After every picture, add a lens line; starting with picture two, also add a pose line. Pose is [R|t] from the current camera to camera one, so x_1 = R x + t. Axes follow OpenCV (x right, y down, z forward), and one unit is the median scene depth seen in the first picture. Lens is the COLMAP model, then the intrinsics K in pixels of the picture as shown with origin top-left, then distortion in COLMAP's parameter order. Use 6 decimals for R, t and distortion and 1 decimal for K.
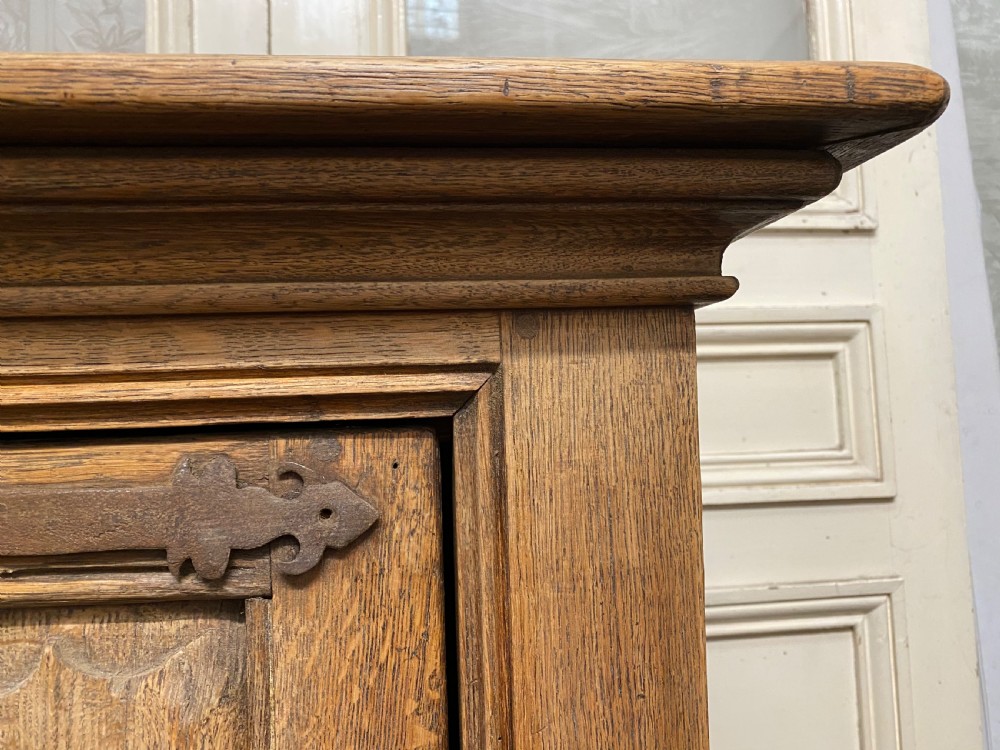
lens RADIAL K [[773.1, 0, 501.6], [0, 773.1, 371.8], [0, 0, 1]] dist [0.003964, 0.015648]
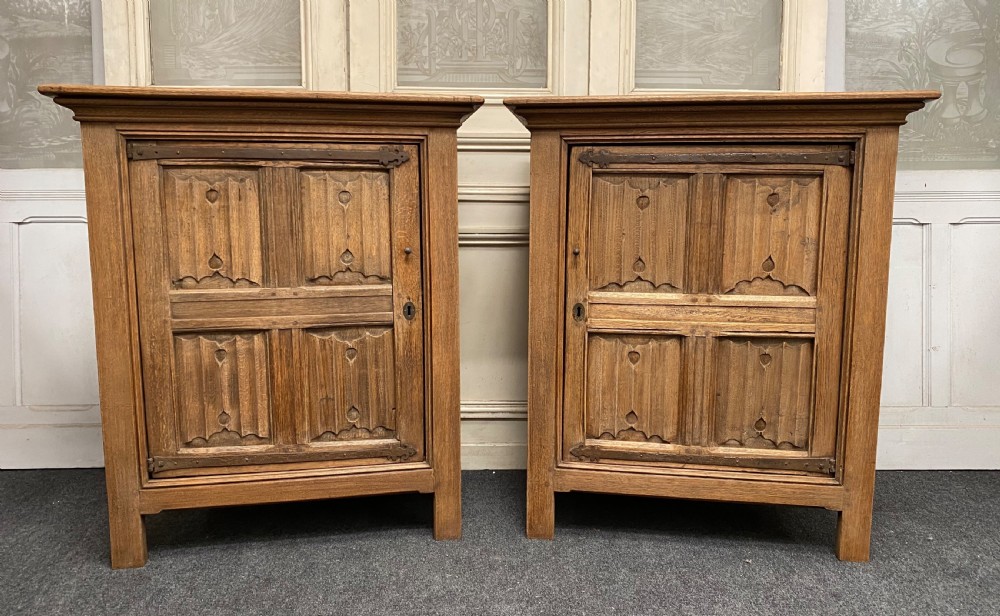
lens RADIAL K [[766.2, 0, 499.6], [0, 766.2, 308.1], [0, 0, 1]] dist [0.019026, -0.000129]
pose [[0.993408, 0.015599, 0.113562, -0.118501], [-0.030975, 0.990372, 0.134918, 0.570320], [-0.110364, -0.137547, 0.984328, -5.949699]]
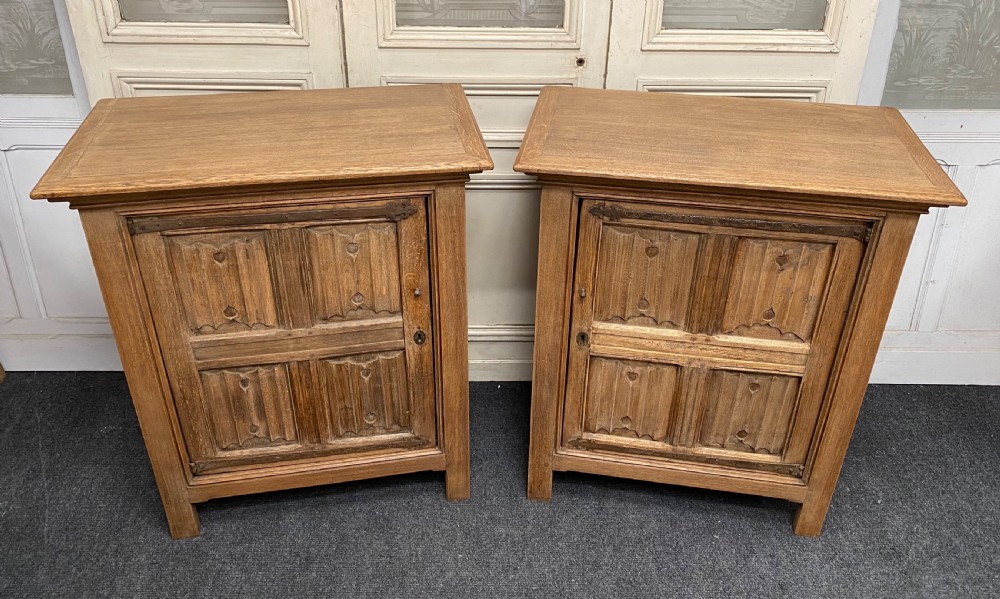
lens RADIAL K [[806.9, 0, 505.5], [0, 806.9, 248.2], [0, 0, 1]] dist [0.026485, -0.009965]
pose [[0.993358, -0.015877, 0.113961, -0.195861], [-0.045075, 0.857574, 0.512382, -3.127891], [-0.105865, -0.514116, 0.851162, -5.167339]]
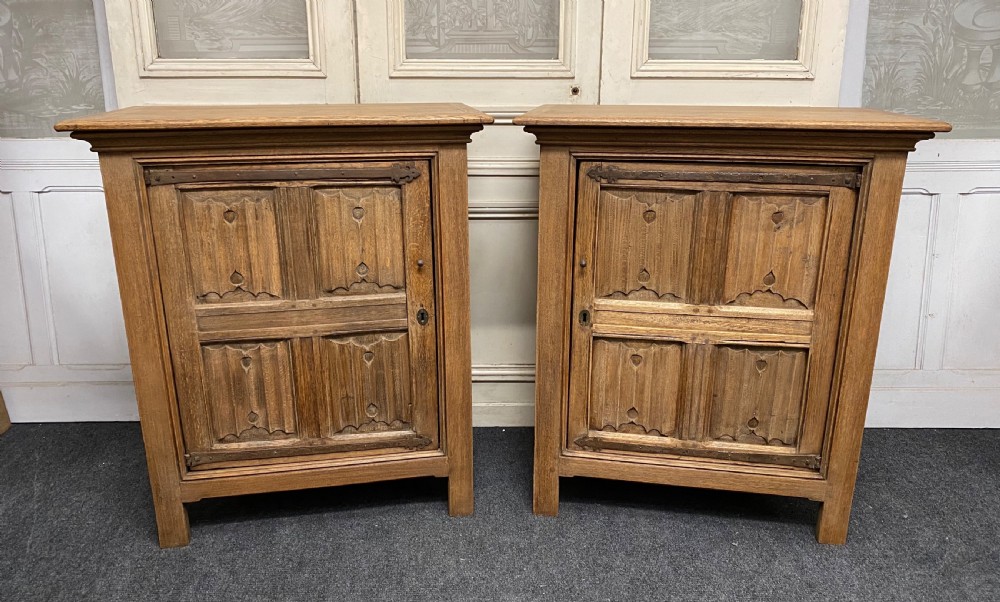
lens RADIAL K [[764.6, 0, 500.0], [0, 764.6, 290.0], [0, 0, 1]] dist [0.025491, -0.009842]
pose [[0.994965, -0.001255, 0.100217, -0.140732], [-0.029467, 0.952063, 0.304479, -0.925502], [-0.095795, -0.305899, 0.947232, -5.899834]]
